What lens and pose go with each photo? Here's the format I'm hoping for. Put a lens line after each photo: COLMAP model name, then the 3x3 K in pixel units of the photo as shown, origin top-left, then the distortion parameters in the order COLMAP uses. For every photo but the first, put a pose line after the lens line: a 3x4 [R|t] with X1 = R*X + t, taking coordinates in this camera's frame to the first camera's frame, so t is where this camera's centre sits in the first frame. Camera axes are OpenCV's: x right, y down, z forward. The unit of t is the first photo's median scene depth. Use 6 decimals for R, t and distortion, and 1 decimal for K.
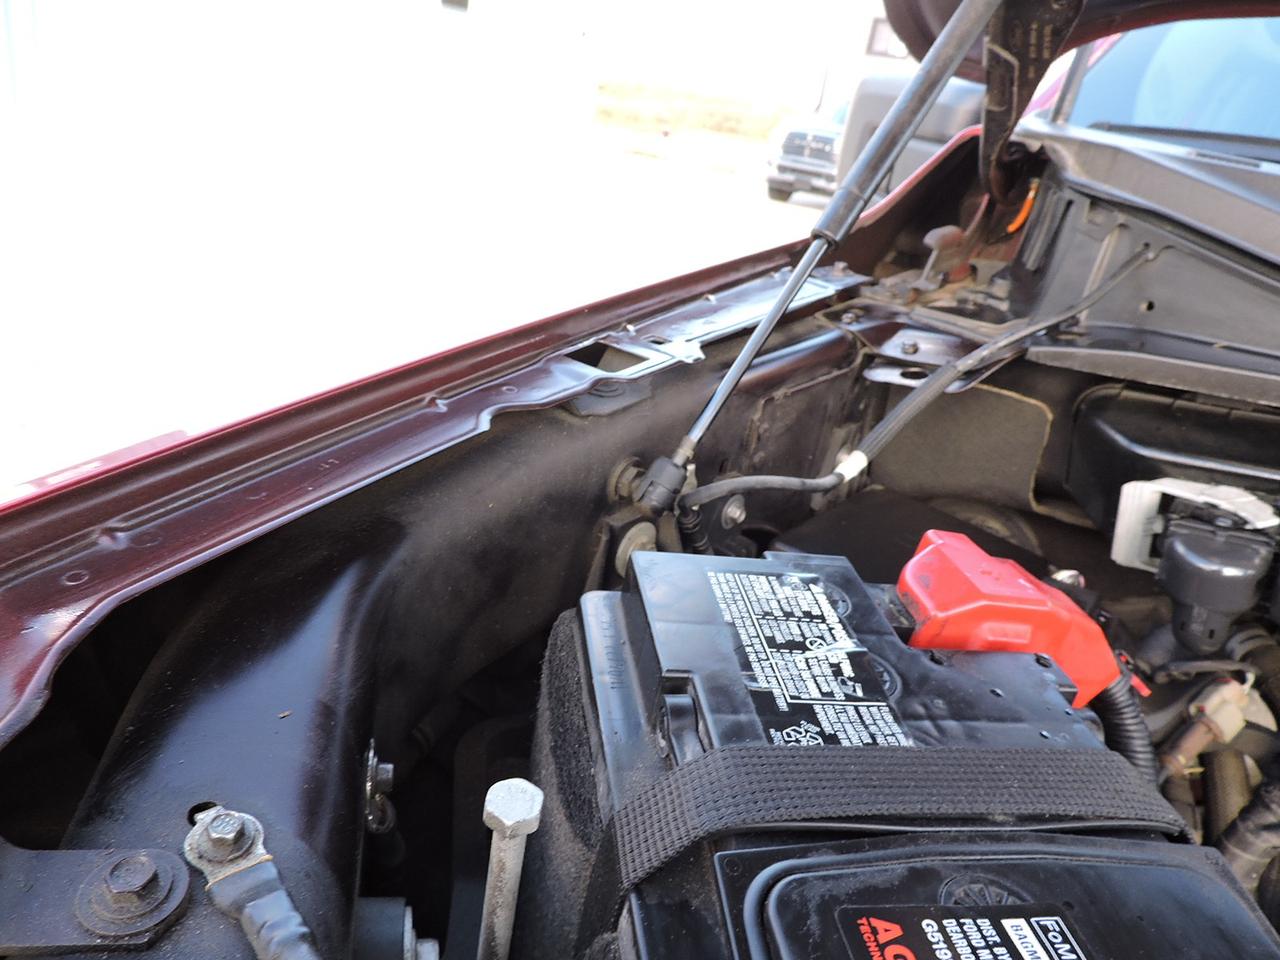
lens RADIAL K [[890.3, 0, 660.8], [0, 890.3, 482.1], [0, 0, 1]] dist [-0.034368, -0.001522]
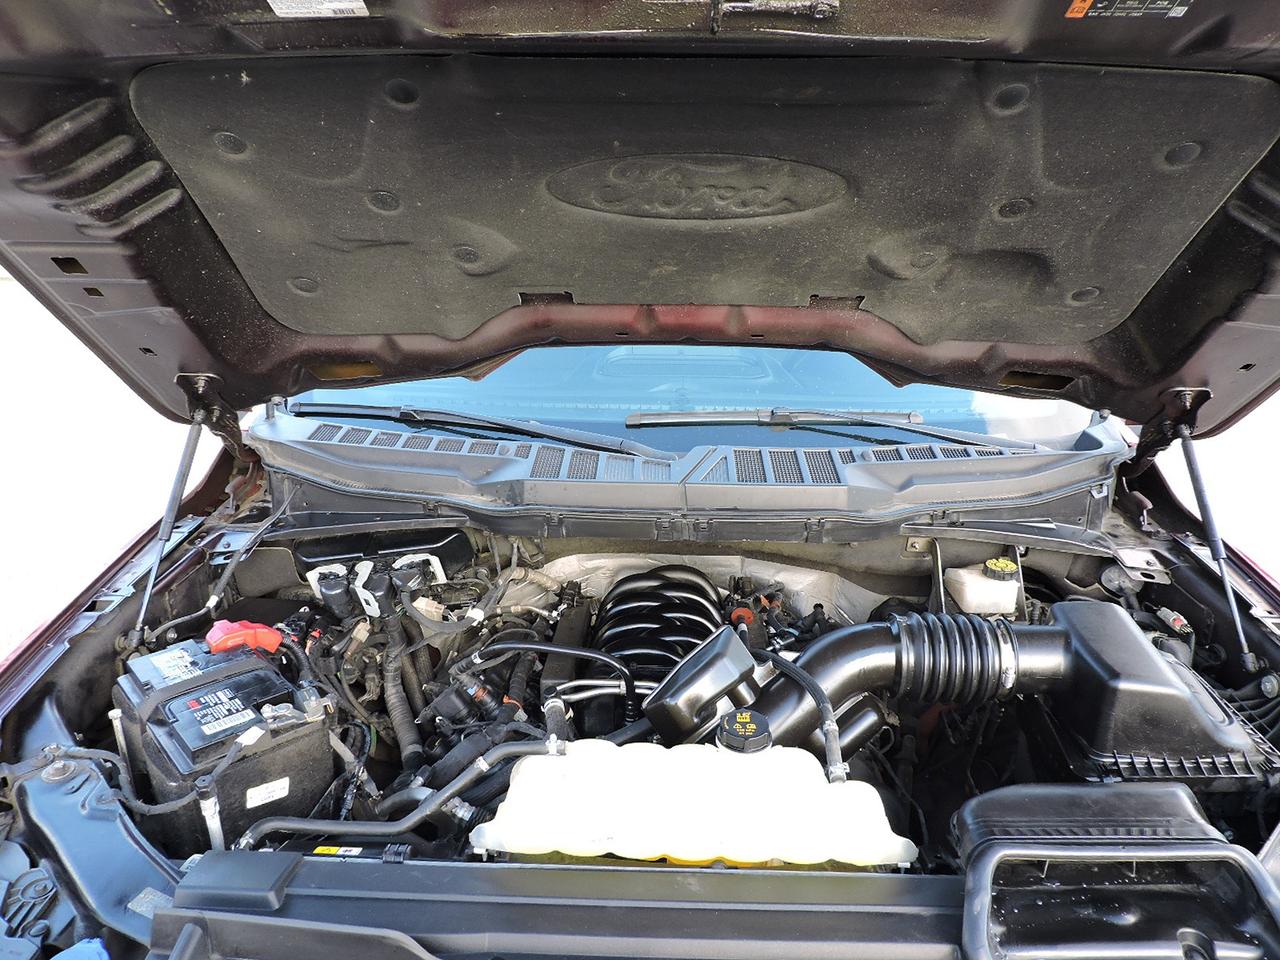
lens RADIAL K [[890.3, 0, 660.8], [0, 890.3, 482.1], [0, 0, 1]] dist [-0.034368, -0.001522]
pose [[0.815379, -0.329032, 0.476334, 0.192056], [0.347068, 0.936358, 0.052692, -0.029524], [-0.463357, 0.122356, 0.877684, -2.243098]]
